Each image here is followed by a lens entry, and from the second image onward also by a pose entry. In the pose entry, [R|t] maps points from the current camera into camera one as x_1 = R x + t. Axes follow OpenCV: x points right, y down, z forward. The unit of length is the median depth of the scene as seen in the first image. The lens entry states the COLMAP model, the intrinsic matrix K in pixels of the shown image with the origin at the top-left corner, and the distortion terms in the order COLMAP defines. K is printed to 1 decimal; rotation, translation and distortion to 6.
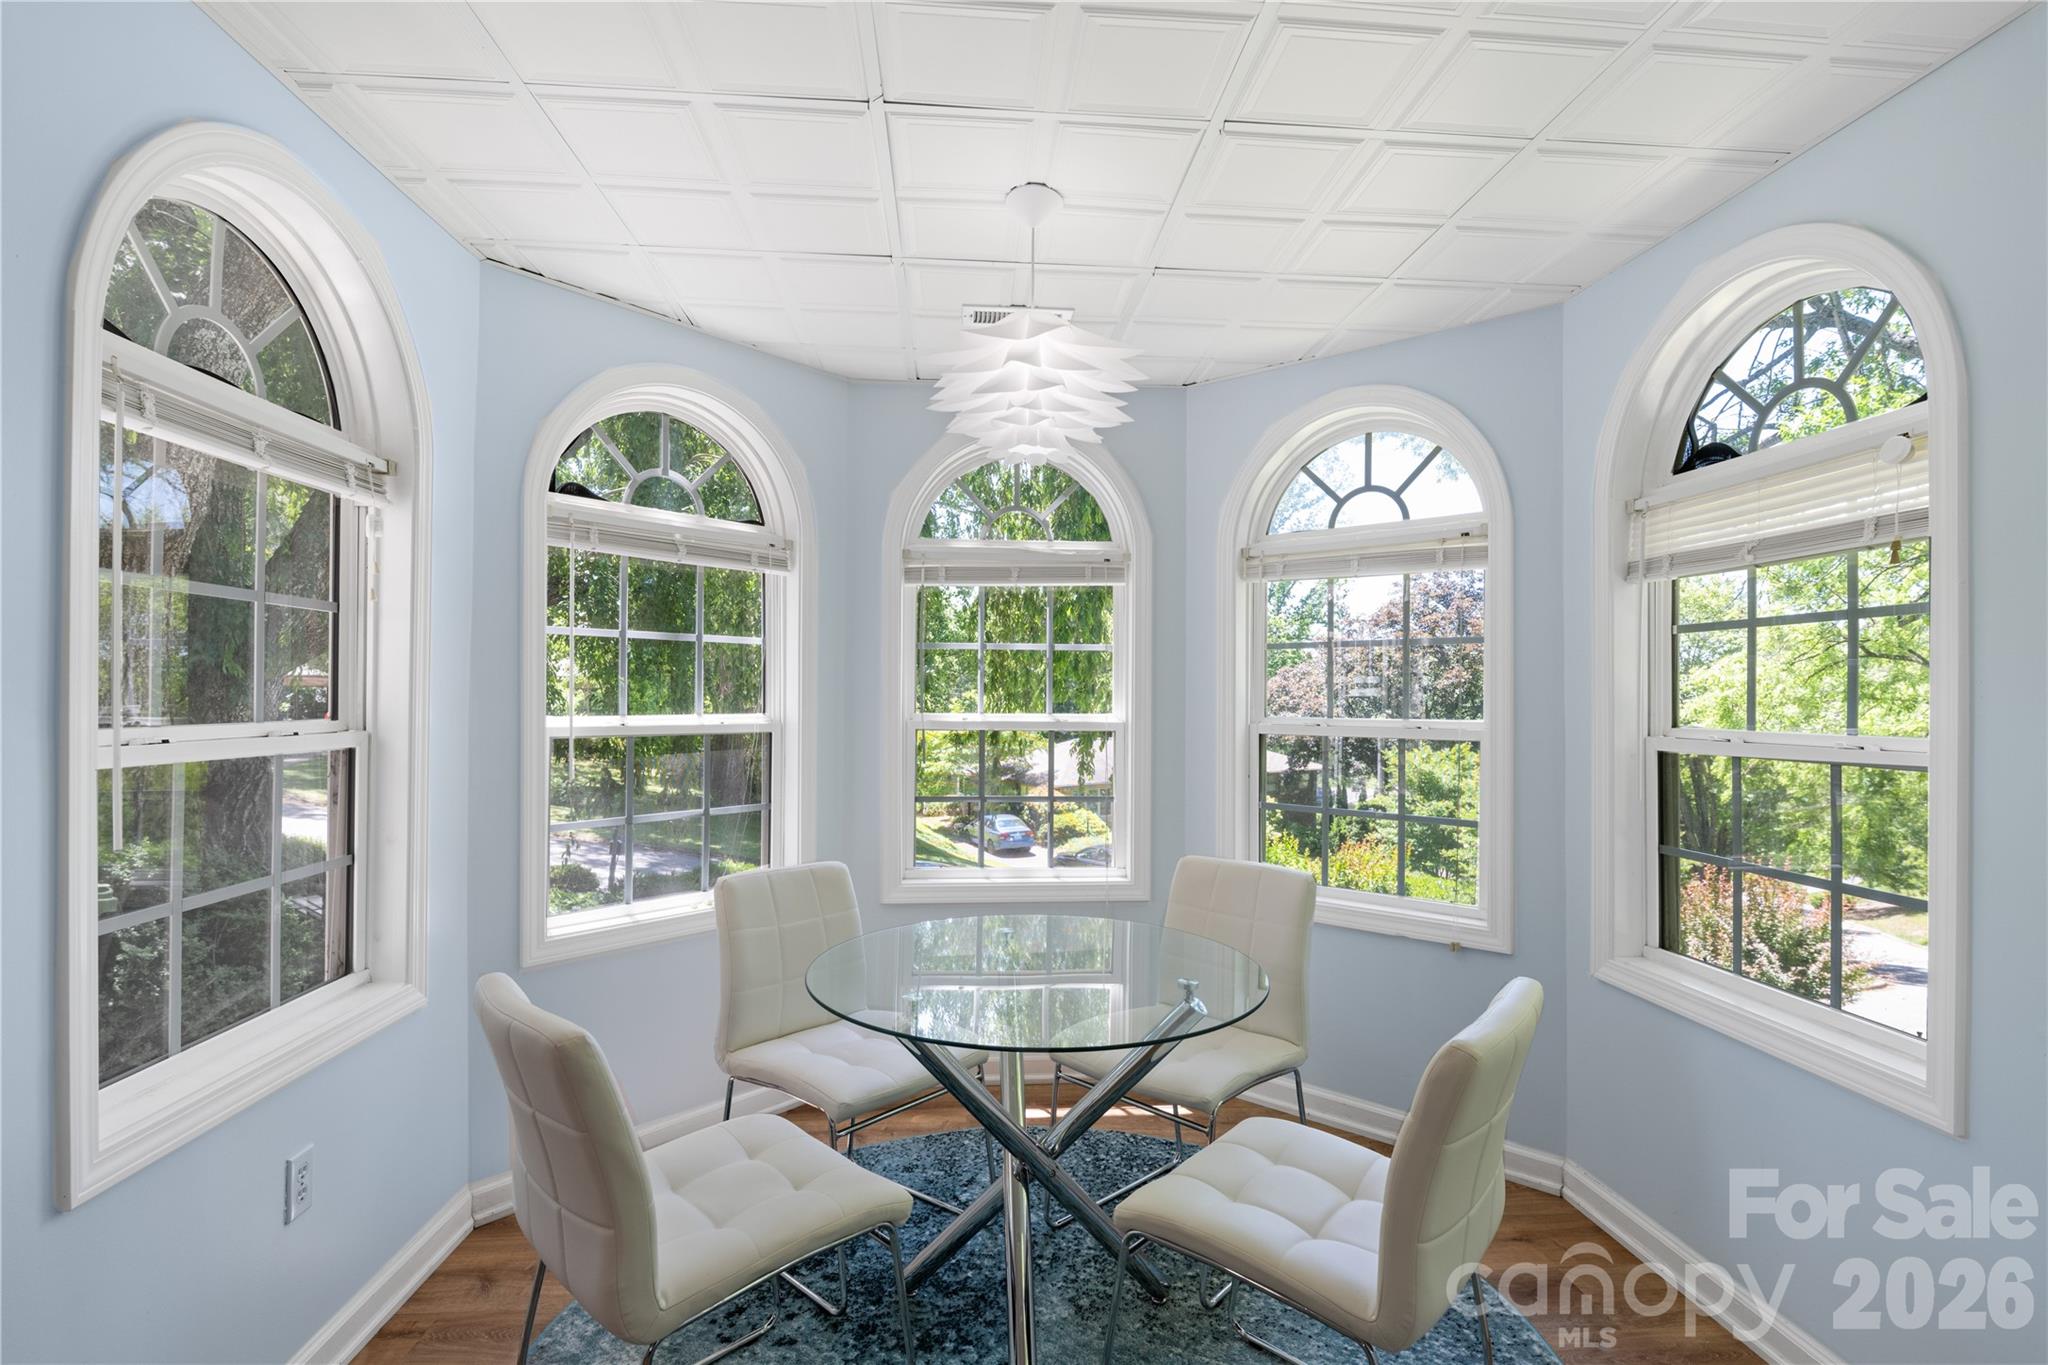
lens RADIAL K [[984.7, 0, 1024.0], [0, 984.7, 682.5], [0, 0, 1]] dist [-0.001931, -0.000499]
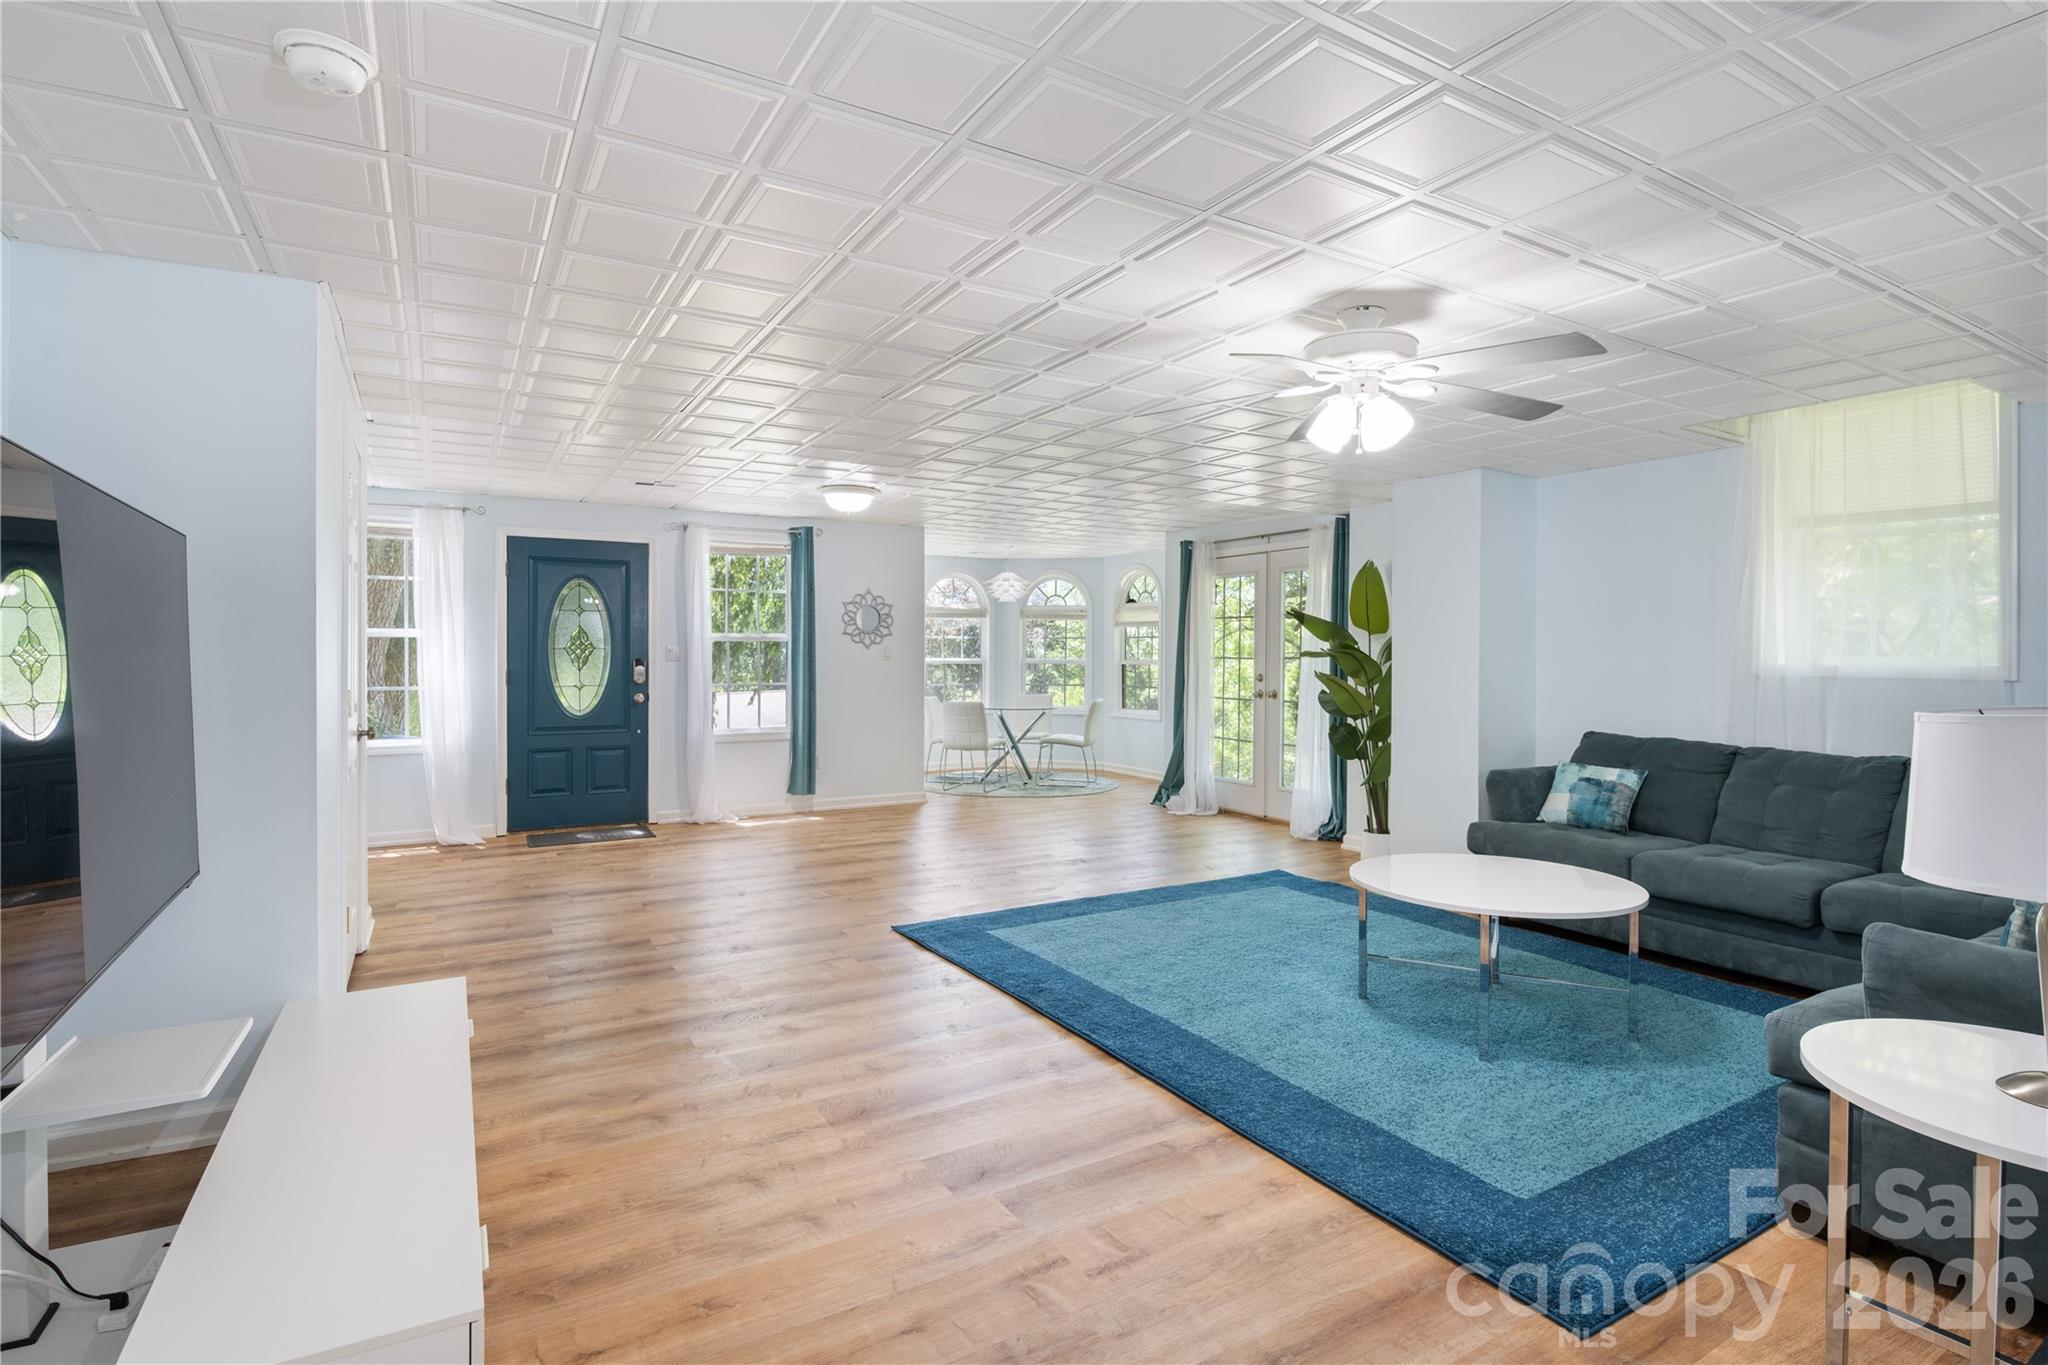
lens RADIAL K [[984.7, 0, 1024.0], [0, 984.7, 682.5], [0, 0, 1]] dist [-0.001931, -0.000499]
pose [[0.894430, -0.020840, 0.446723, -1.755483], [-0.001608, 0.998757, 0.049813, -0.071505], [-0.447206, -0.045273, 0.893285, -2.803016]]
